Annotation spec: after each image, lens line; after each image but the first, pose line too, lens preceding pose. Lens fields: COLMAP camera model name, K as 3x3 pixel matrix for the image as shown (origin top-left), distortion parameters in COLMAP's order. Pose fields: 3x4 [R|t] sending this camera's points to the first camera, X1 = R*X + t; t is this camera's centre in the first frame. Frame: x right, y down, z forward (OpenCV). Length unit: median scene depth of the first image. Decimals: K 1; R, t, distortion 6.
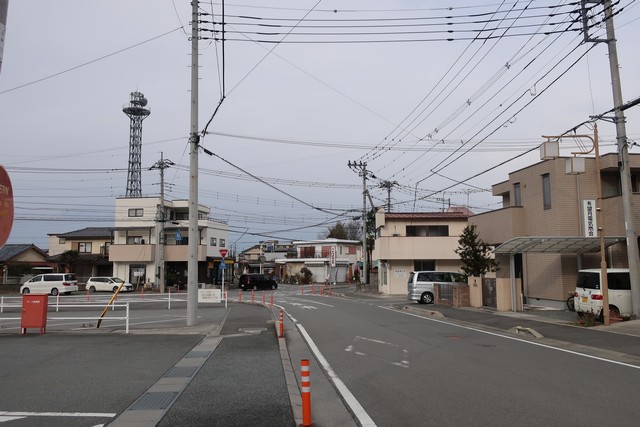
lens RADIAL K [[506.7, 0, 320.6], [0, 506.7, 214.2], [0, 0, 1]] dist [-0.003898, 0.000961]
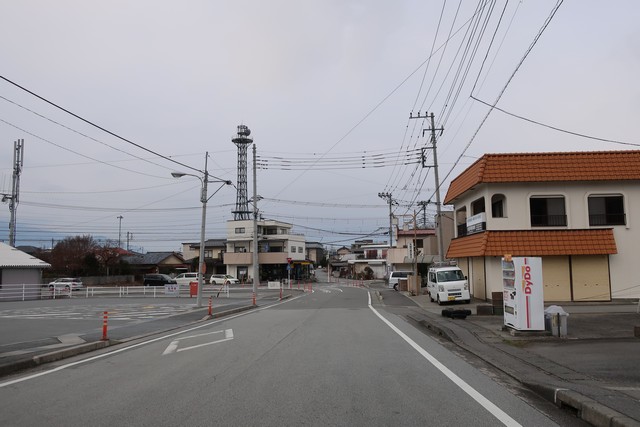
lens RADIAL K [[506.7, 0, 319.6], [0, 506.7, 213.7], [0, 0, 1]] dist [-0.003898, 0.000961]
pose [[0.977270, -0.027672, -0.210187, 0.159460], [0.028999, 0.999574, 0.003237, -0.047657], [0.210008, -0.009259, 0.977656, -0.360780]]
